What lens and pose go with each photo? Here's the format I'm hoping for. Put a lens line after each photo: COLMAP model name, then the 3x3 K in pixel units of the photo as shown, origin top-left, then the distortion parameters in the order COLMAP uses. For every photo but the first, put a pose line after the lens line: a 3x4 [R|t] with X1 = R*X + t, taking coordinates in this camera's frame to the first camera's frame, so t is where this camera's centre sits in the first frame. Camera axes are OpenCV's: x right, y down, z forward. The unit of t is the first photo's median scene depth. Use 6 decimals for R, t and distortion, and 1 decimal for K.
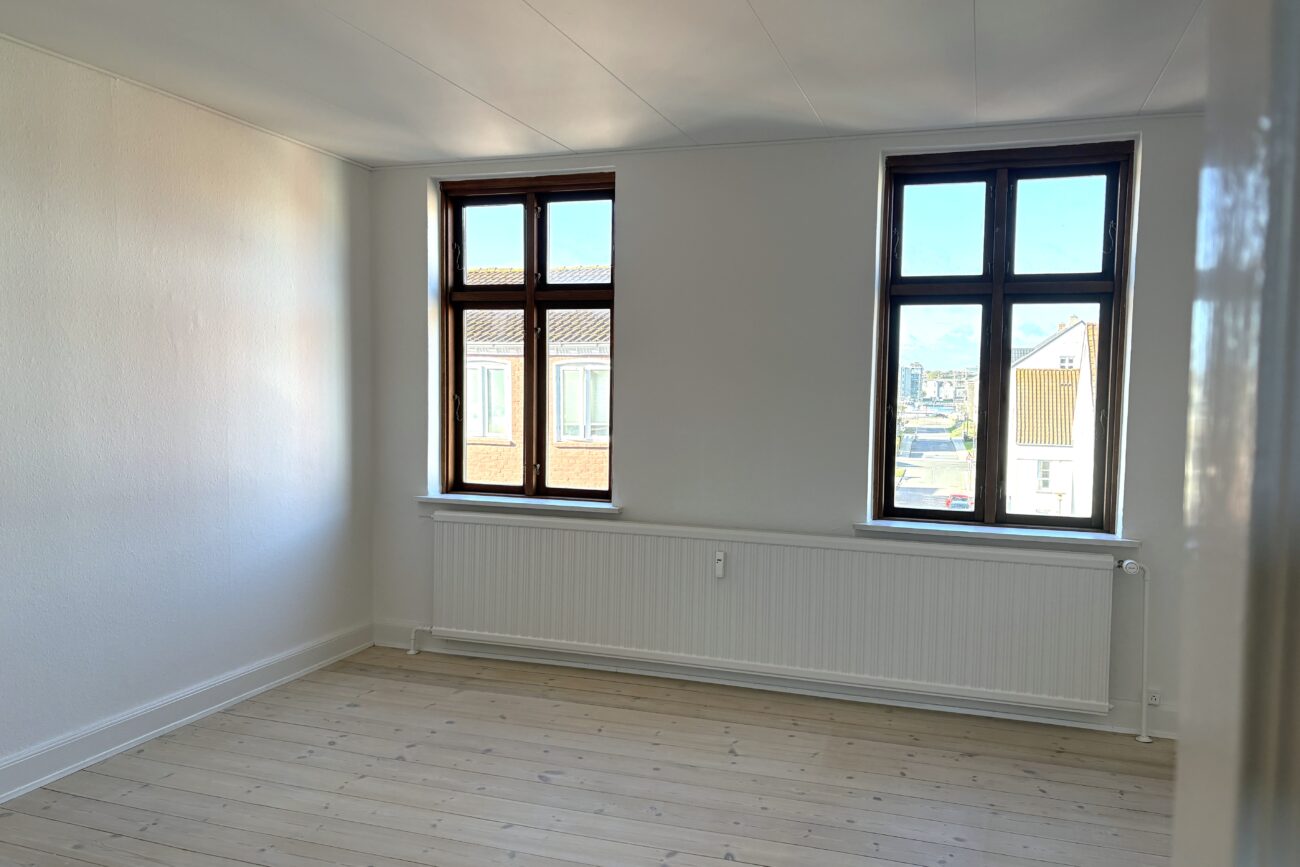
lens RADIAL K [[985.9, 0, 651.5], [0, 985.9, 432.3], [0, 0, 1]] dist [0.038364, -0.028784]
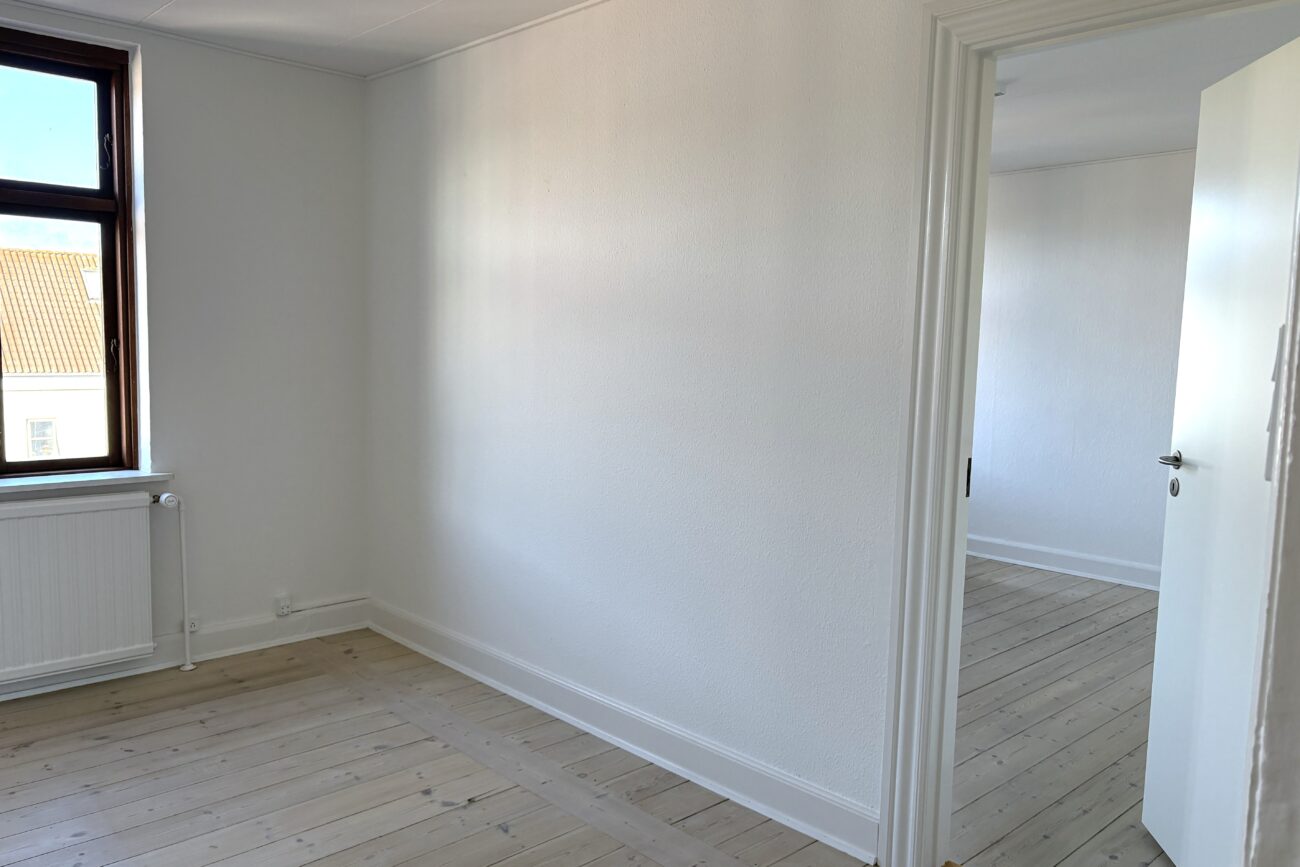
lens RADIAL K [[985.9, 0, 655.8], [0, 985.9, 432.6], [0, 0, 1]] dist [0.038364, -0.028784]
pose [[0.464316, -0.088030, 0.881284, -0.139491], [0.025713, 0.995969, 0.085938, -0.002702], [-0.885296, -0.017242, 0.464708, 0.108269]]
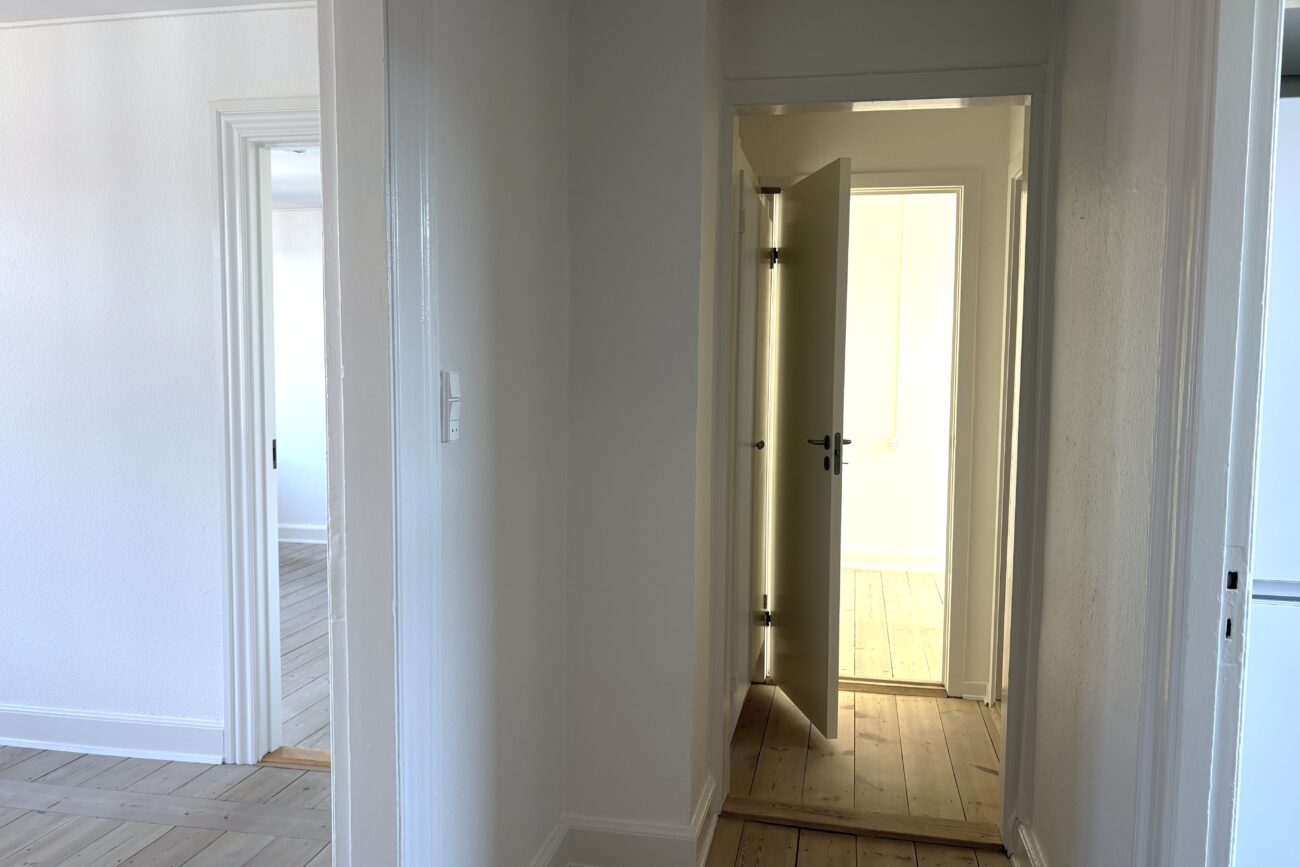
lens RADIAL K [[985.9, 0, 641.8], [0, 985.9, 436.7], [0, 0, 1]] dist [0.038364, -0.028784]
pose [[-0.116310, -0.087847, 0.989320, -0.352855], [0.042905, 0.994707, 0.093369, 0.003392], [-0.992286, 0.053306, -0.111925, 0.014118]]
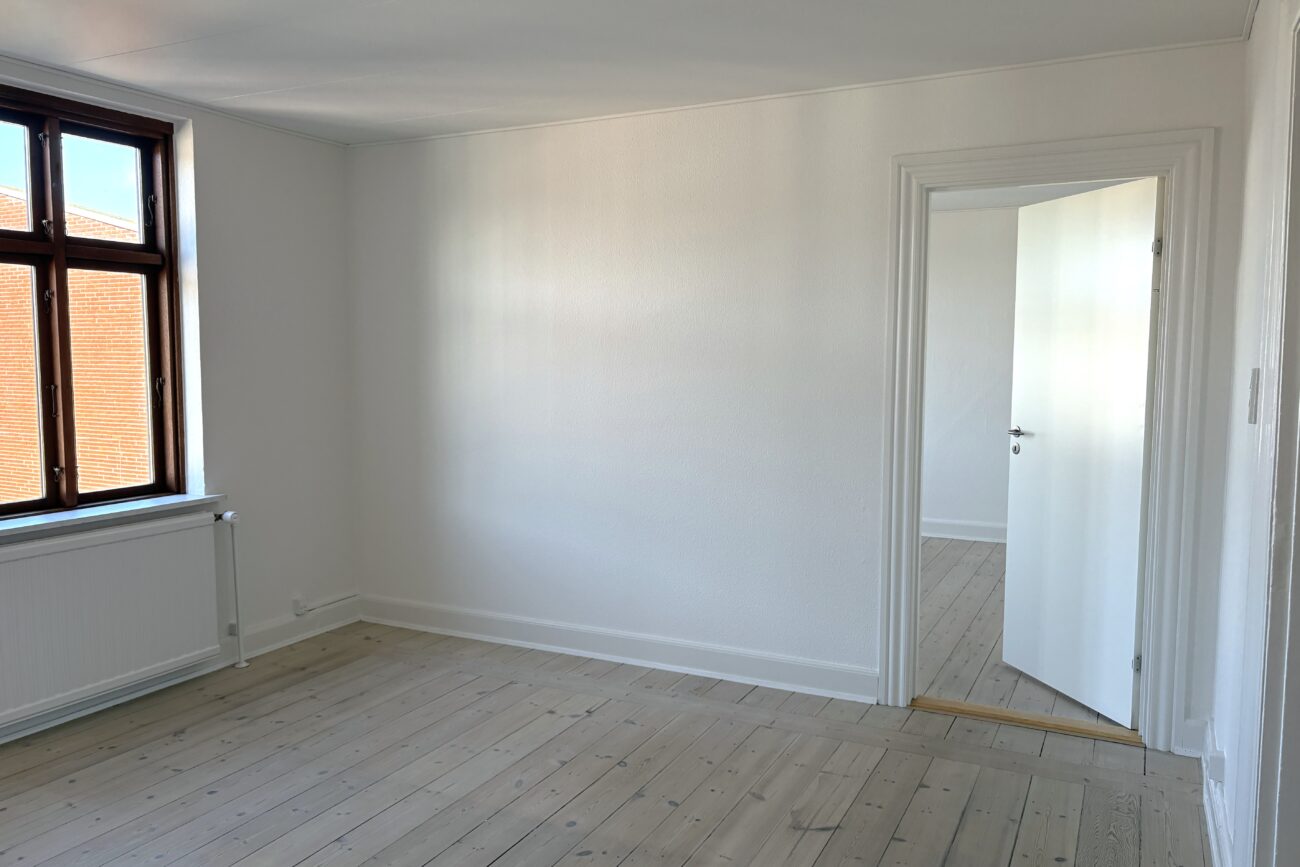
lens RADIAL K [[985.9, 0, 654.7], [0, 985.9, 429.4], [0, 0, 1]] dist [0.038364, -0.028784]
pose [[0.139793, -0.096240, 0.985493, -0.493172], [0.049837, 0.994688, 0.090069, -0.036260], [-0.988926, 0.036523, 0.143847, 0.331380]]
